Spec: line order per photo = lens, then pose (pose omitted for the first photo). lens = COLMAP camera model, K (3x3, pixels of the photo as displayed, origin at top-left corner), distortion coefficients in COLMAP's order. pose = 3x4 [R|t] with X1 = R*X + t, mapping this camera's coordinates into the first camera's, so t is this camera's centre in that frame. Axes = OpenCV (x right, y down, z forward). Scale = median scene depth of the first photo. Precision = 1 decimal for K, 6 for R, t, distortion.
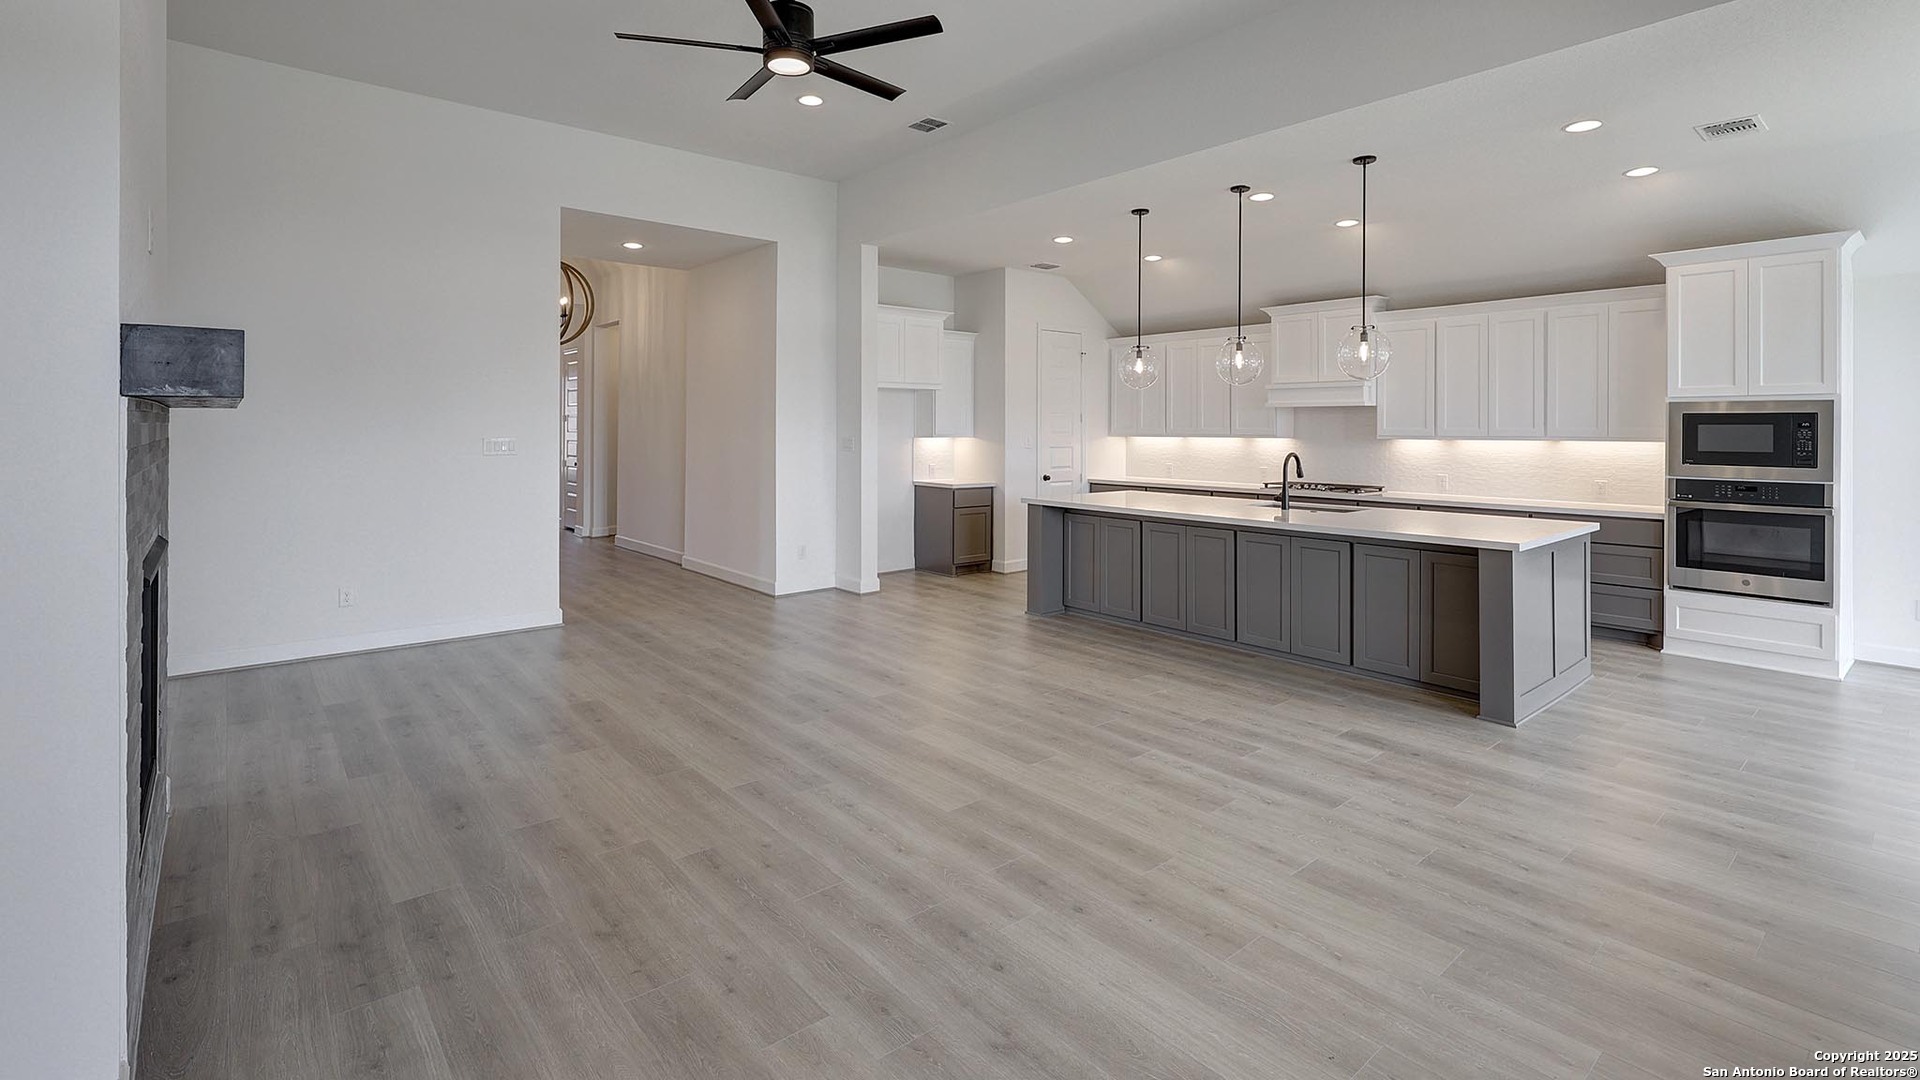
lens RADIAL K [[867.4, 0, 958.6], [0, 867.4, 427.0], [0, 0, 1]] dist [0.000823, -0.000043]
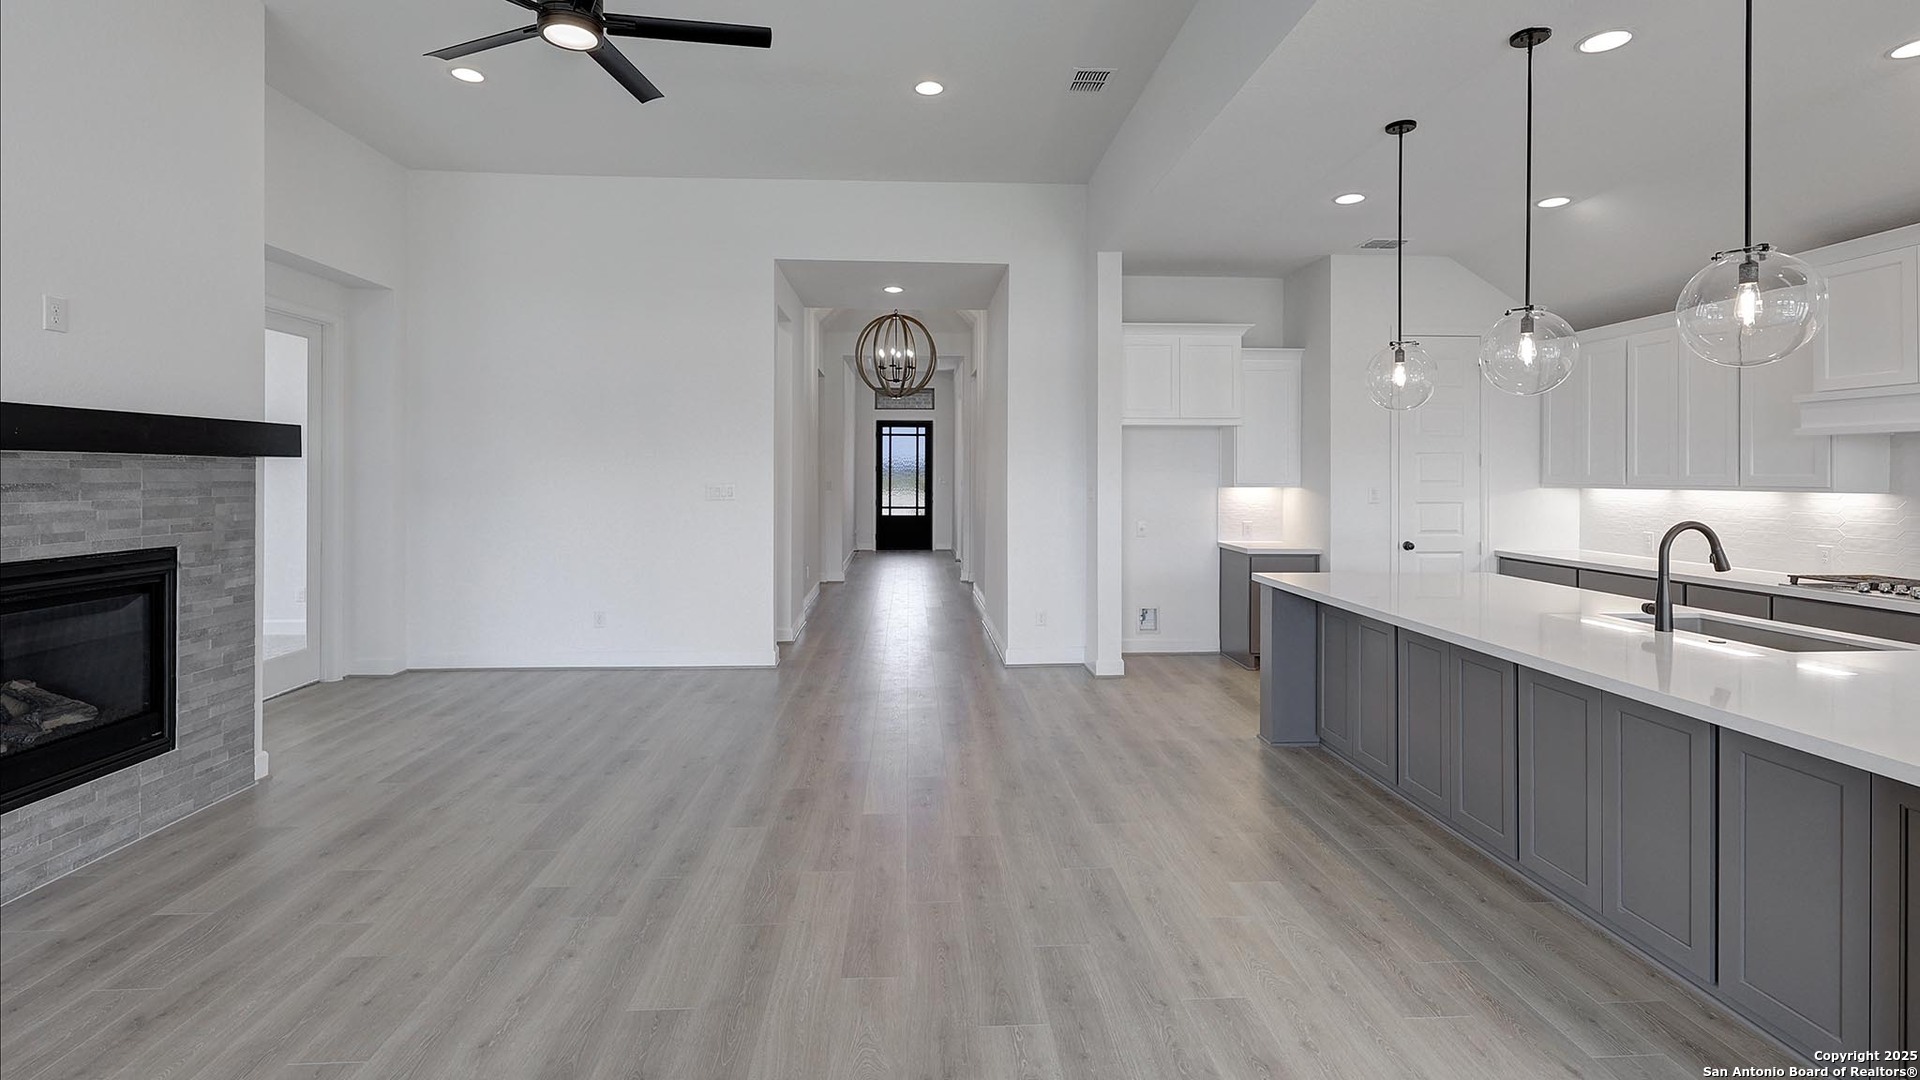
lens RADIAL K [[866.4, 0, 957.7], [0, 866.4, 474.3], [0, 0, 1]] dist [0.001936, -0.000048]
pose [[0.796248, -0.001624, -0.604969, 0.277048], [0.001203, 0.999999, -0.001101, 0.001266], [0.604970, 0.000149, 0.796249, 0.259020]]
